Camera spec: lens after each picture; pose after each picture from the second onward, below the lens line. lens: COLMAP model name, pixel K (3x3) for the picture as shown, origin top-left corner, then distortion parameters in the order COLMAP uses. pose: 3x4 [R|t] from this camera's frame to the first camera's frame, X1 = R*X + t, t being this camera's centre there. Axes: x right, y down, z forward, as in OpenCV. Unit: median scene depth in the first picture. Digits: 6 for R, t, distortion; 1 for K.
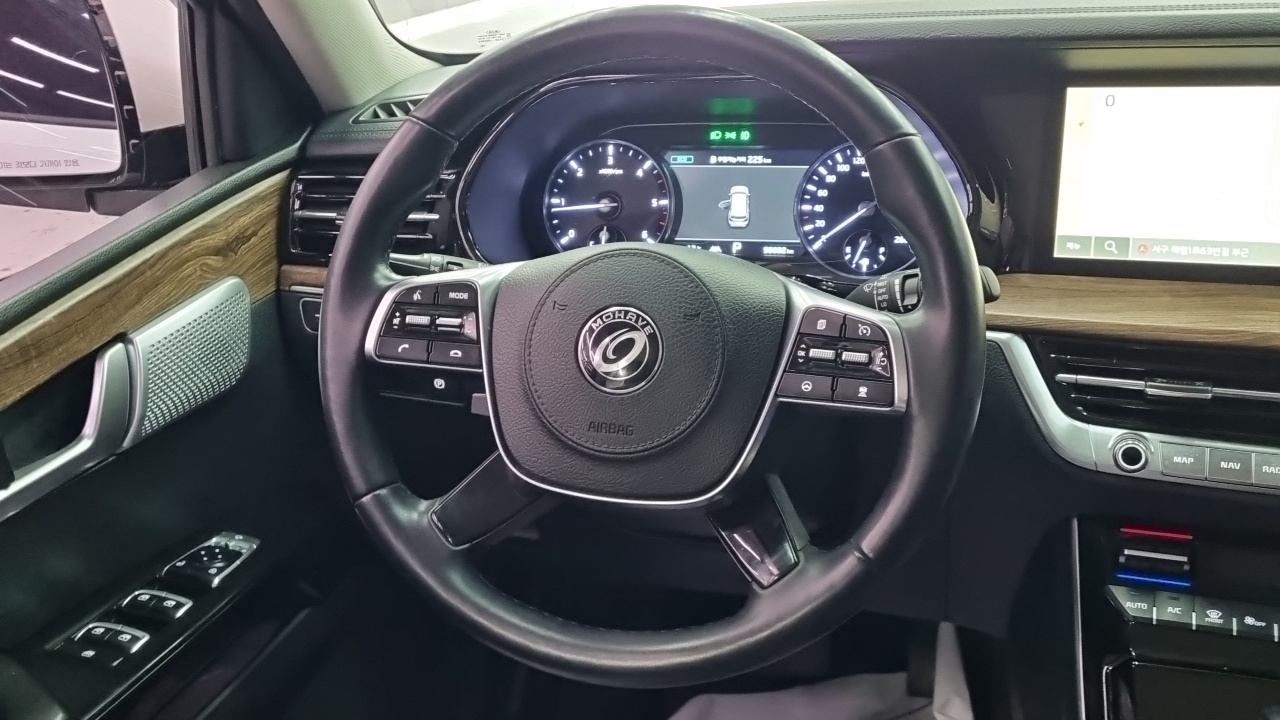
lens RADIAL K [[1227.6, 0, 622.9], [0, 1227.6, 340.8], [0, 0, 1]] dist [0.046461, -0.013264]
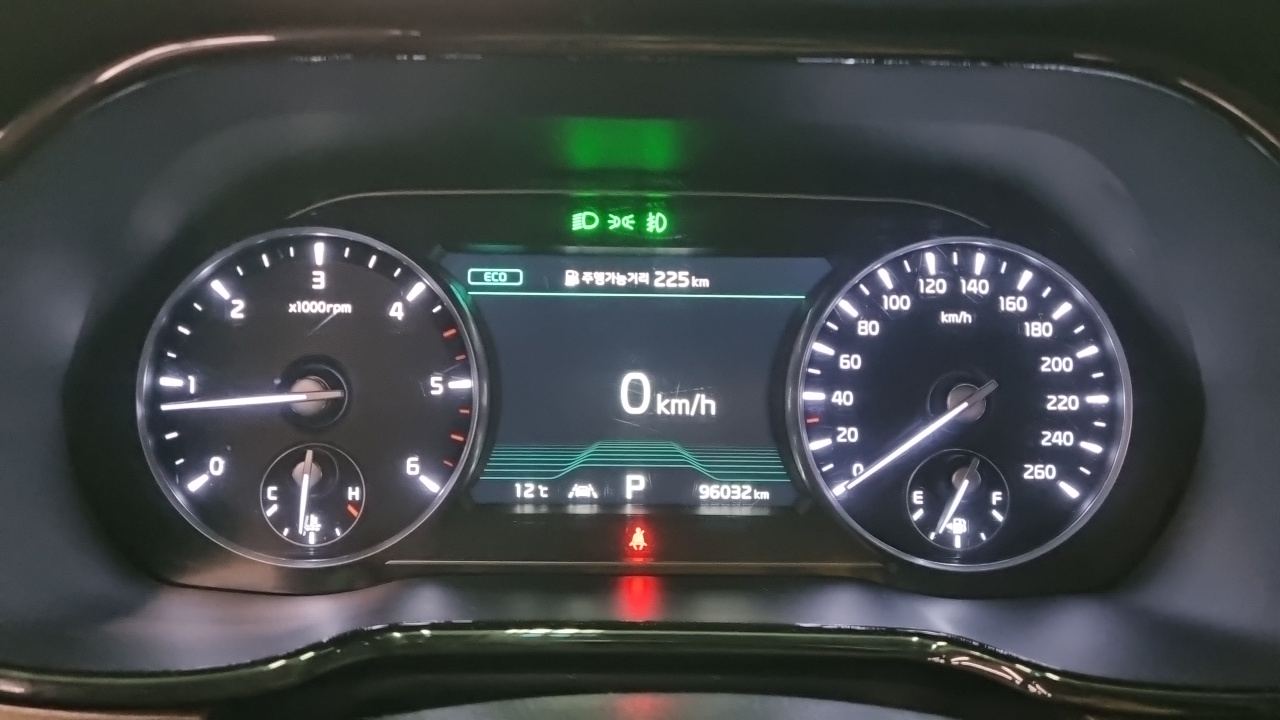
lens RADIAL K [[1059.7, 0, 595.7], [0, 1059.7, 334.3], [0, 0, 1]] dist [0.012771, 0.002079]
pose [[0.957059, -0.013912, 0.289559, -0.025319], [0.032989, 0.997586, -0.061106, -0.111291], [-0.288010, 0.068034, 0.955208, 0.685584]]
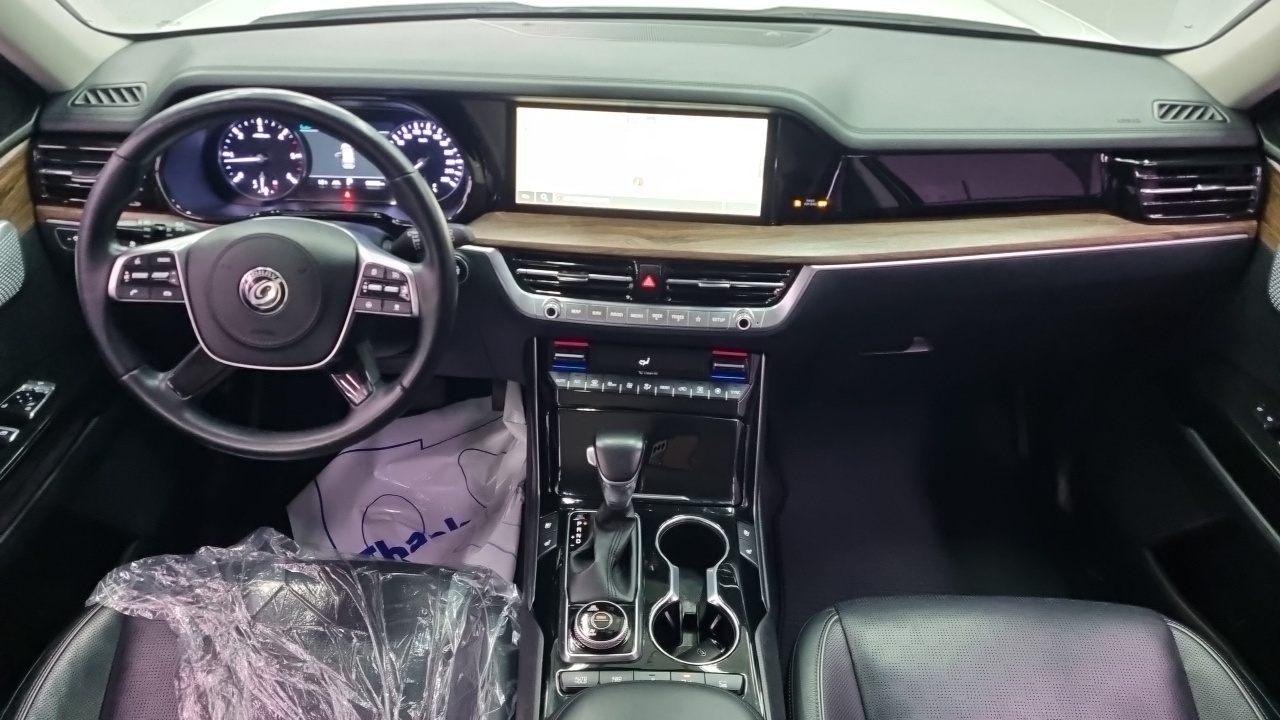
lens RADIAL K [[934.9, 0, 649.3], [0, 934.9, 360.0], [0, 0, 1]] dist [0.008259, -0.000399]
pose [[0.952708, -0.100742, 0.286704, 0.096571], [0.019576, 0.961837, 0.272922, -0.189484], [-0.303257, -0.254402, 0.918322, -0.354672]]
